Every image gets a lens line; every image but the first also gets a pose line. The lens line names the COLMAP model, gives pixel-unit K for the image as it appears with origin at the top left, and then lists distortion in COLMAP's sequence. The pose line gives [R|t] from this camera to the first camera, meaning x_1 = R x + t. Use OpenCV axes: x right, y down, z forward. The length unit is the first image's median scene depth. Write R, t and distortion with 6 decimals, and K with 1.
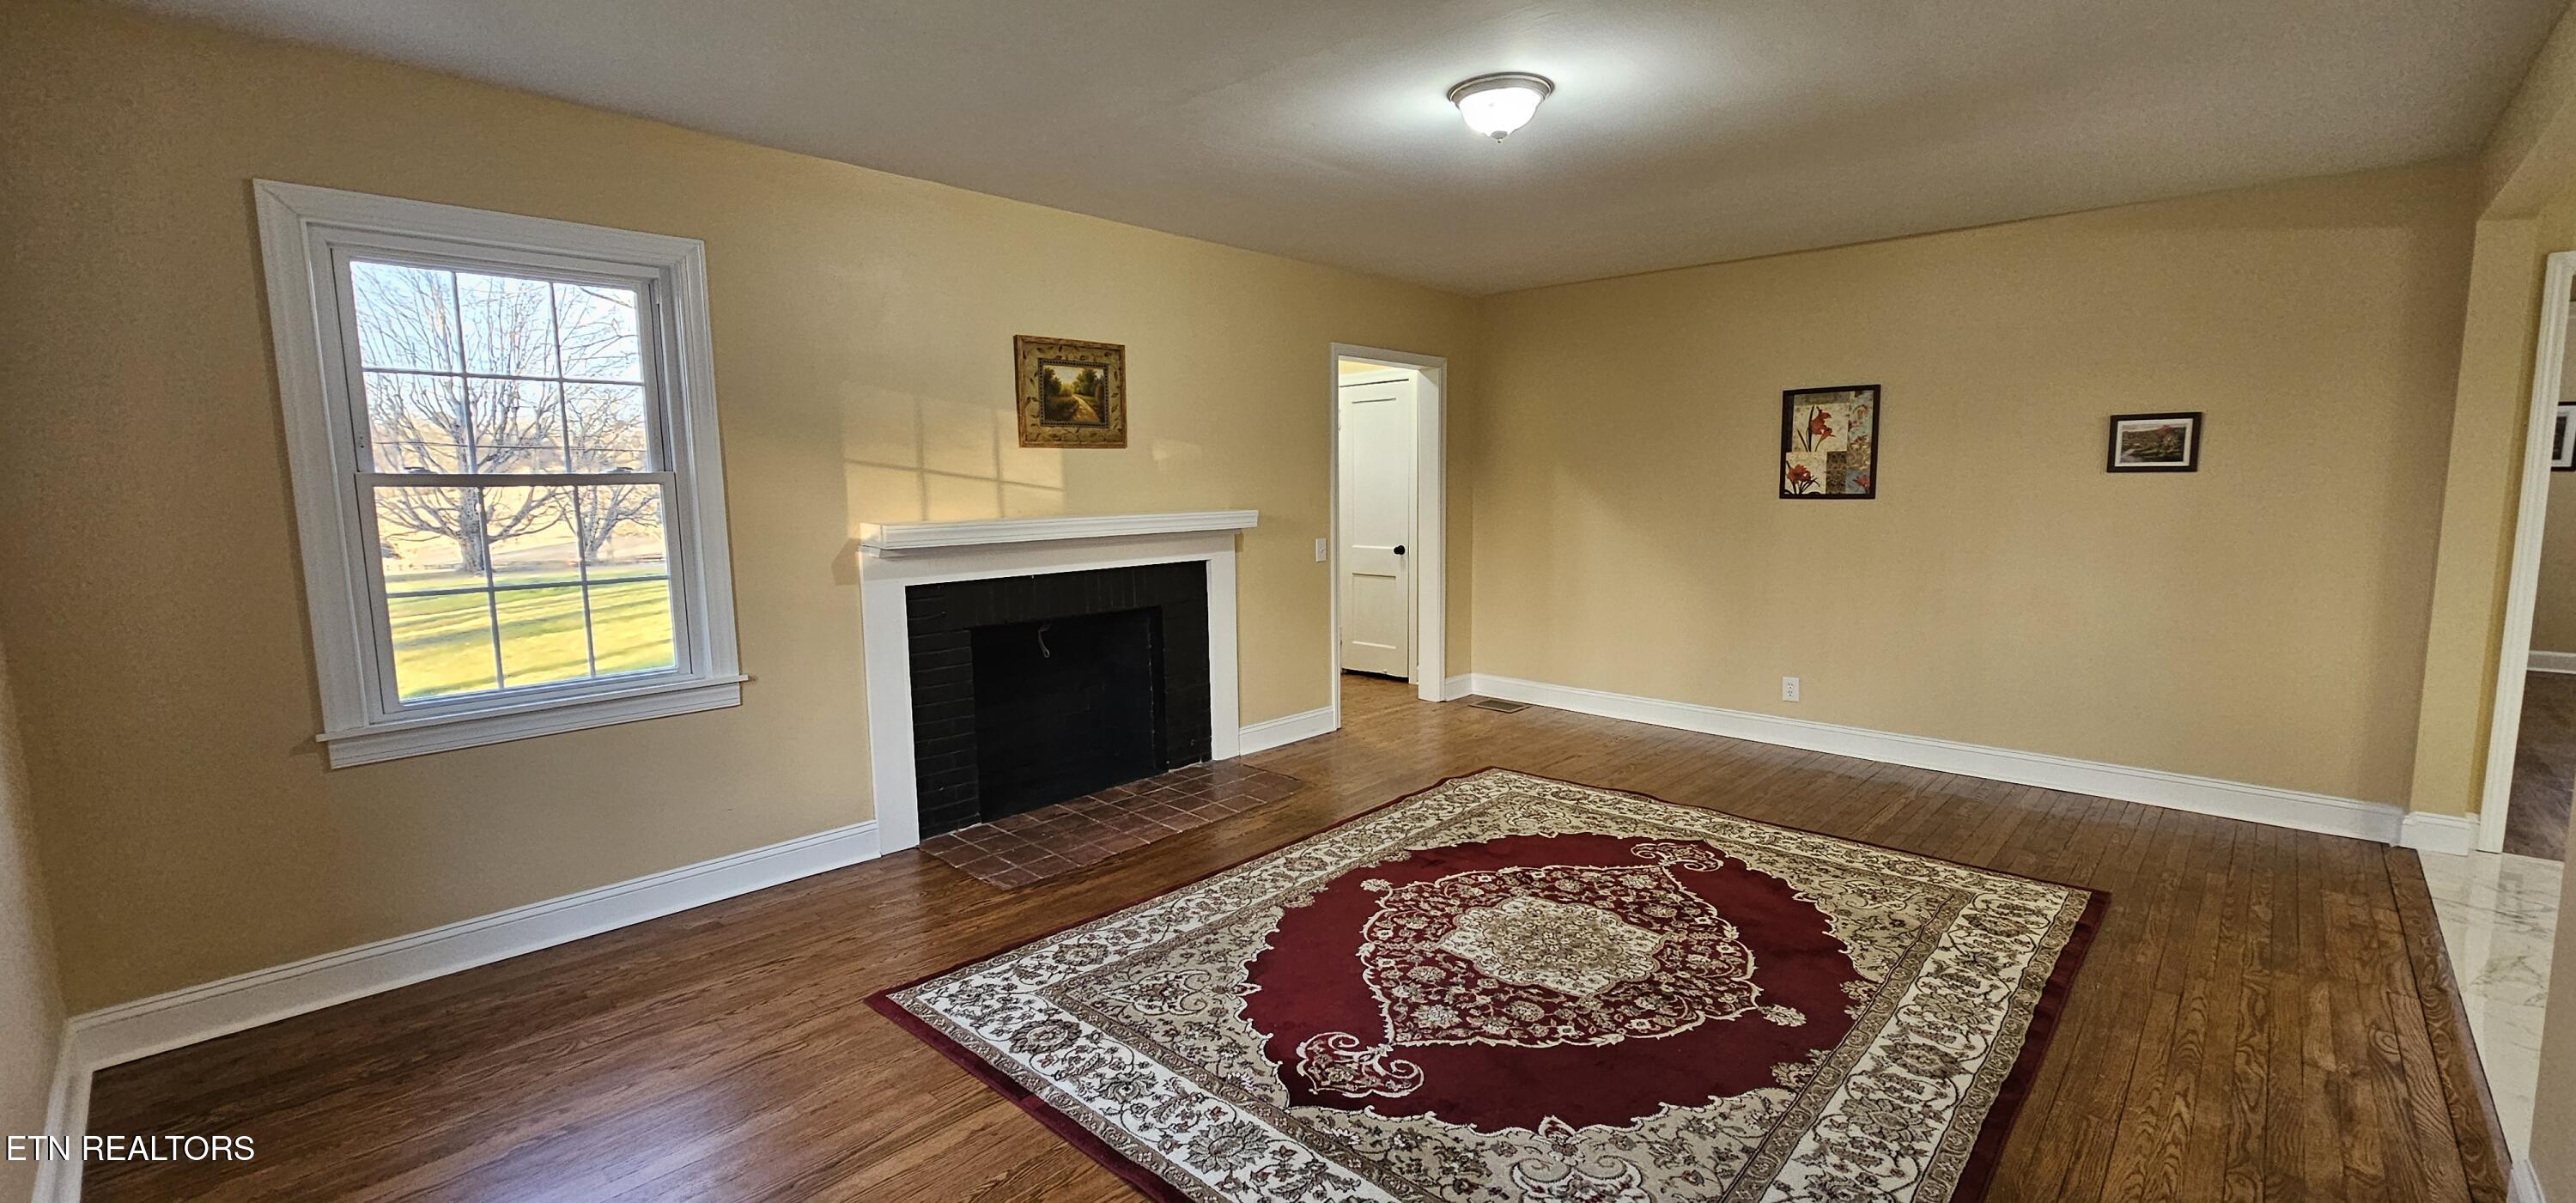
lens RADIAL K [[1047.2, 0, 1289.1], [0, 1047.2, 602.5], [0, 0, 1]] dist [0.000554, -0.000273]
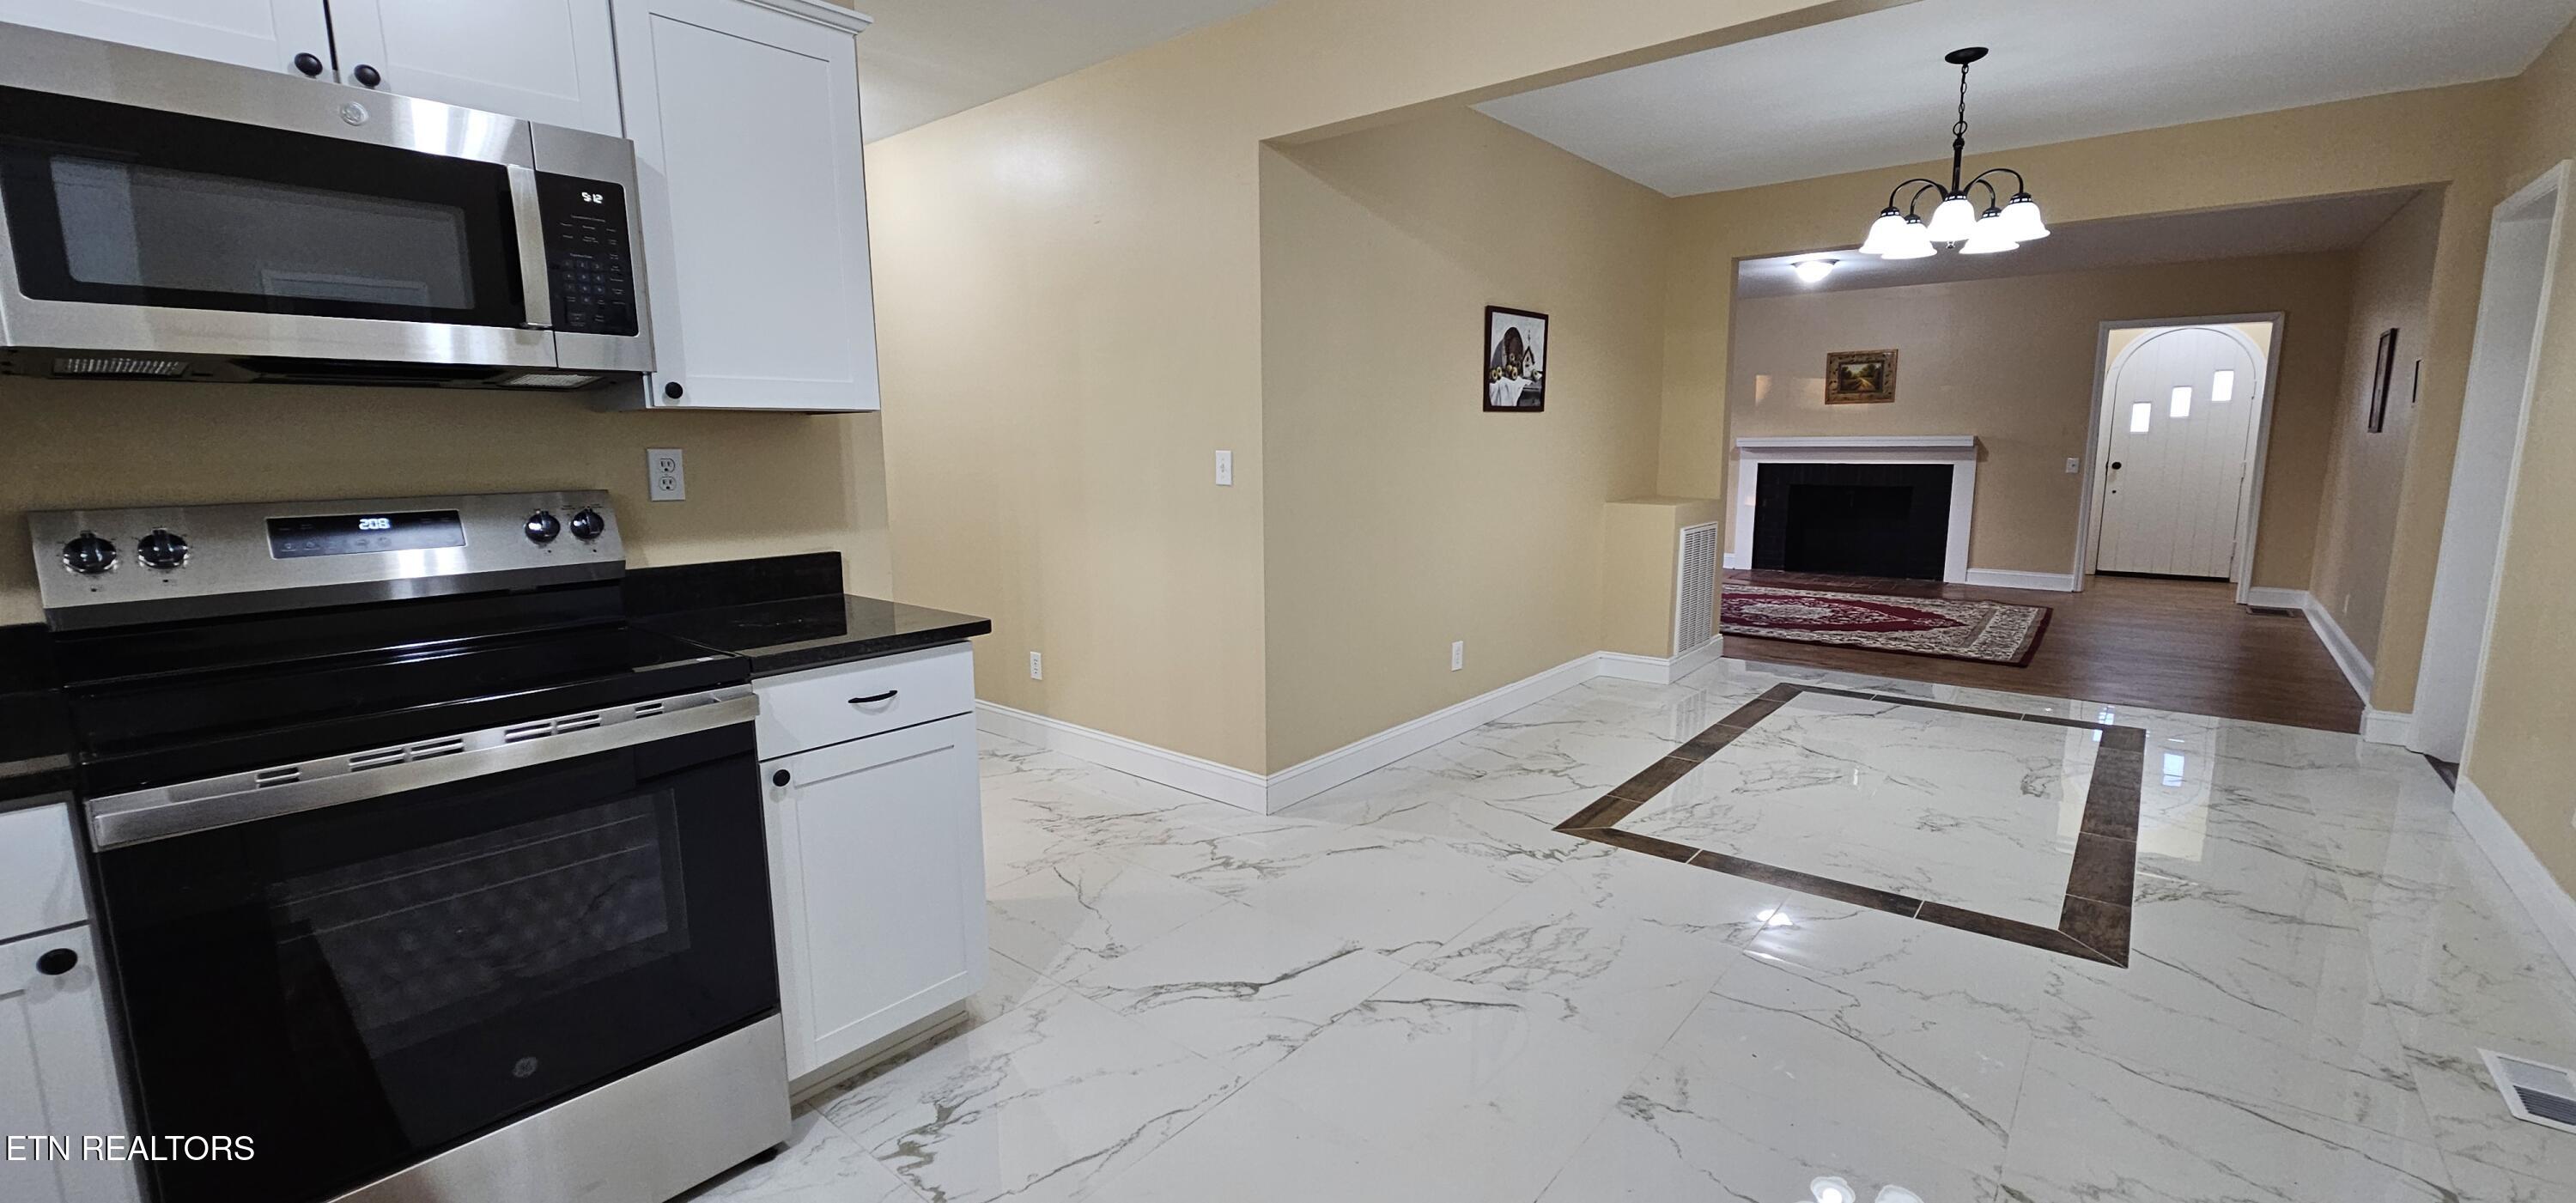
lens RADIAL K [[1047.2, 0, 1289.1], [0, 1047.2, 602.5], [0, 0, 1]] dist [0.000554, -0.000273]
pose [[0.064932, 0.167340, -0.983759, 2.192280], [-0.108609, 0.981168, 0.159730, 0.035098], [0.991962, 0.096473, 0.081884, -0.292455]]
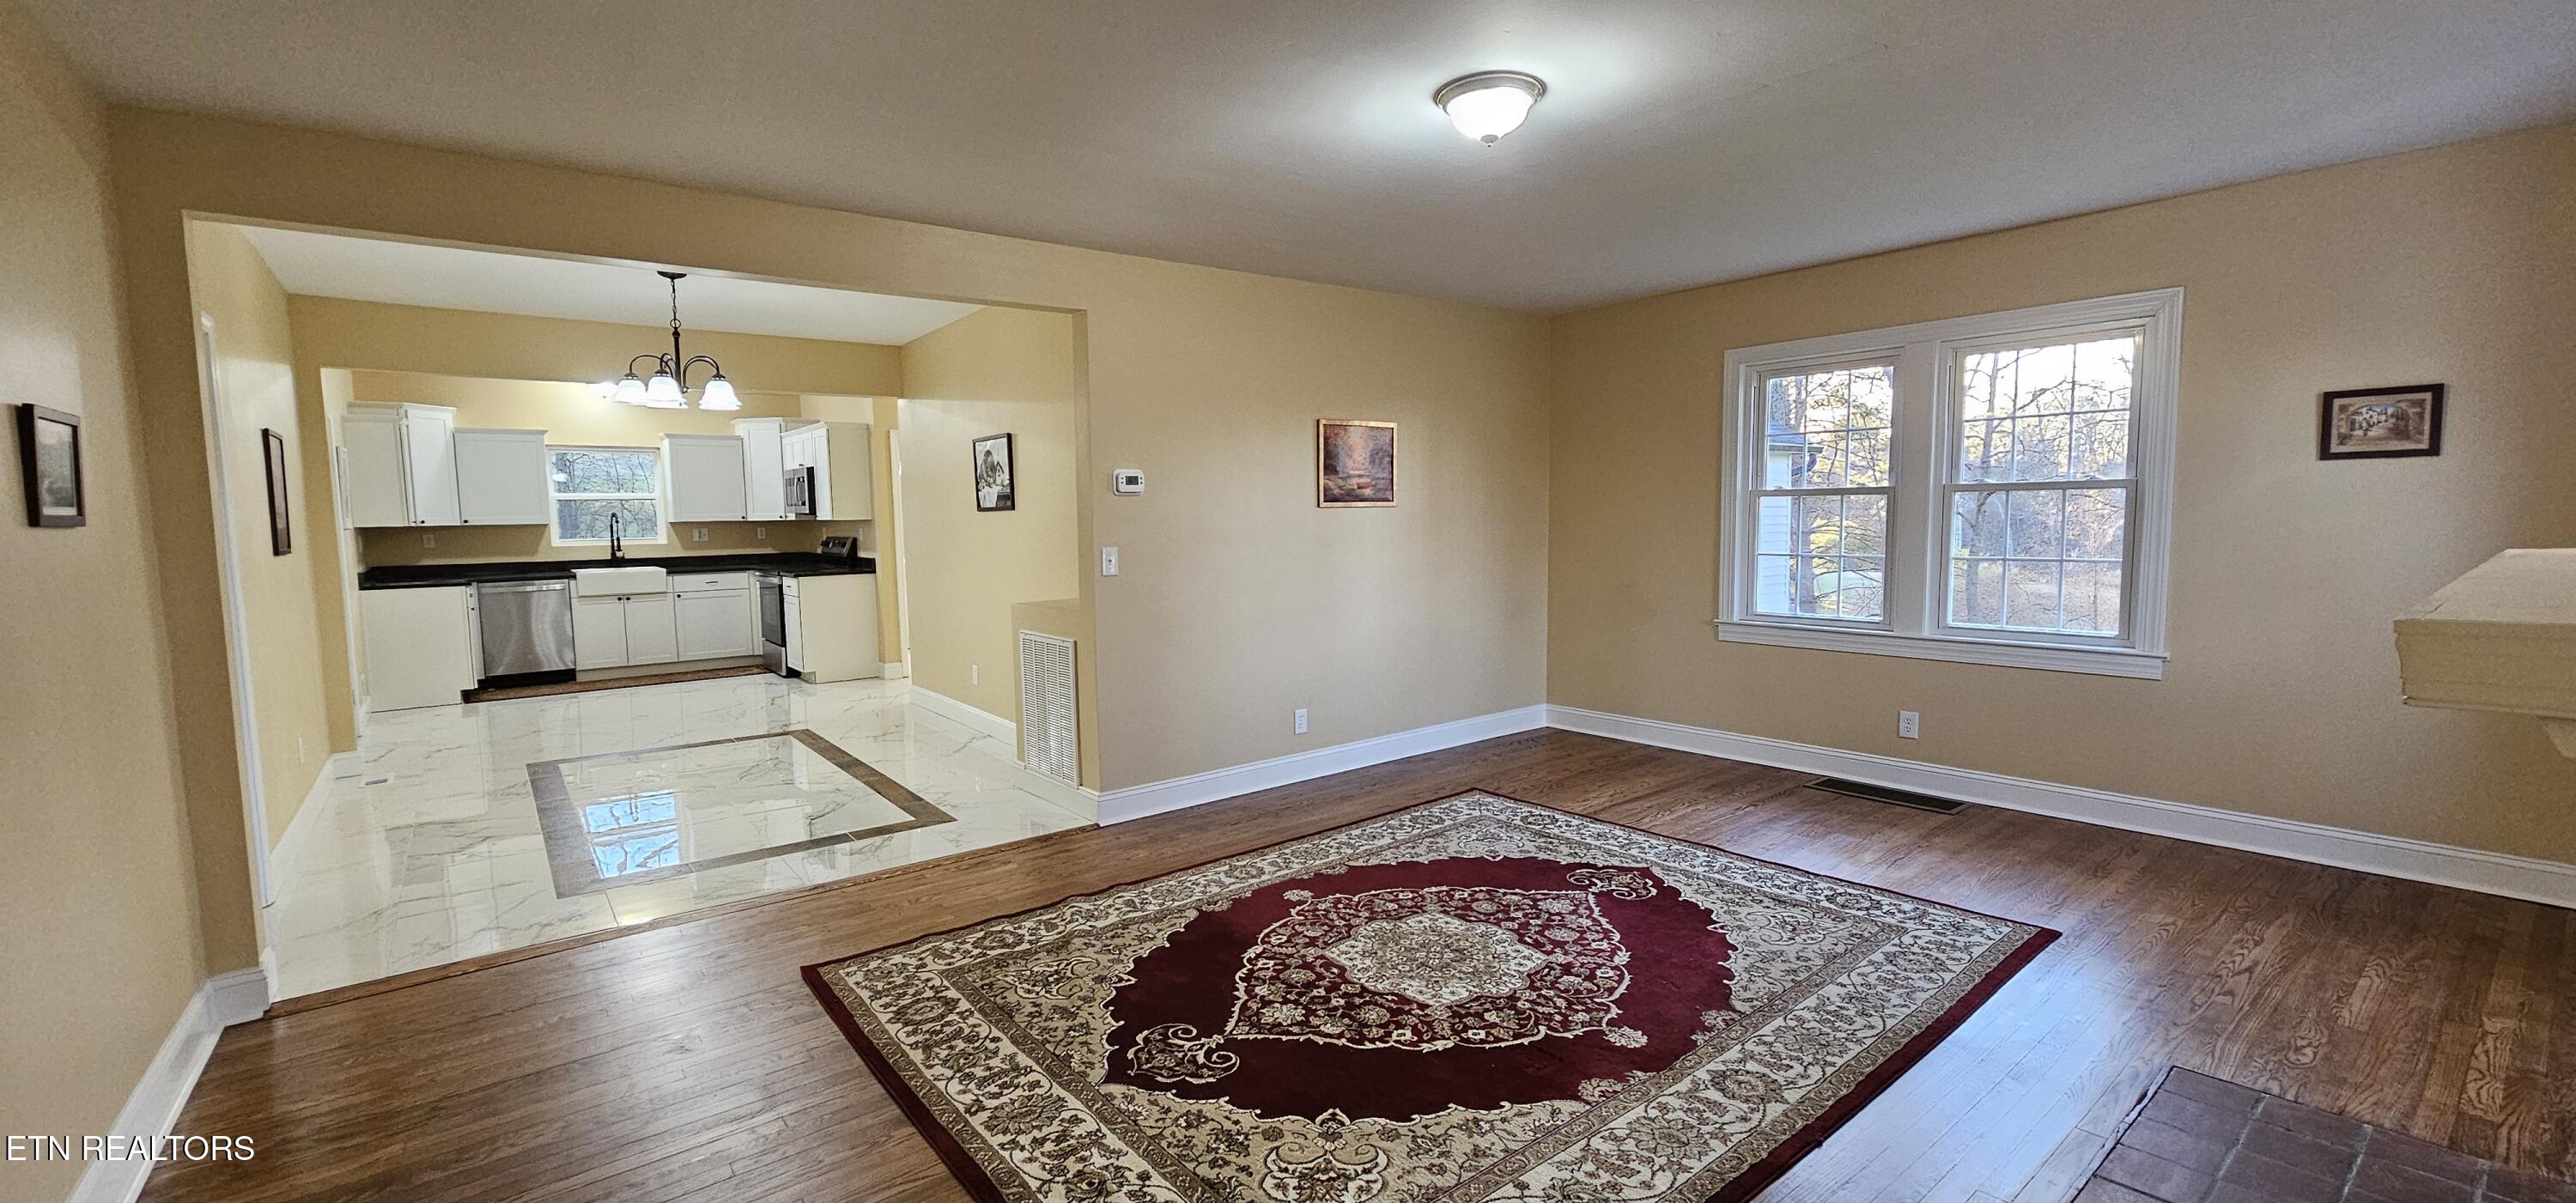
lens RADIAL K [[1042.6, 0, 1287.9], [0, 1042.6, 605.7], [0, 0, 1]] dist [0.001654, -0.000117]
pose [[-0.988723, 0.015373, 0.148965, 0.201657], [0.045990, 0.977818, 0.204343, -0.191556], [-0.142519, 0.208889, -0.967499, 1.655407]]
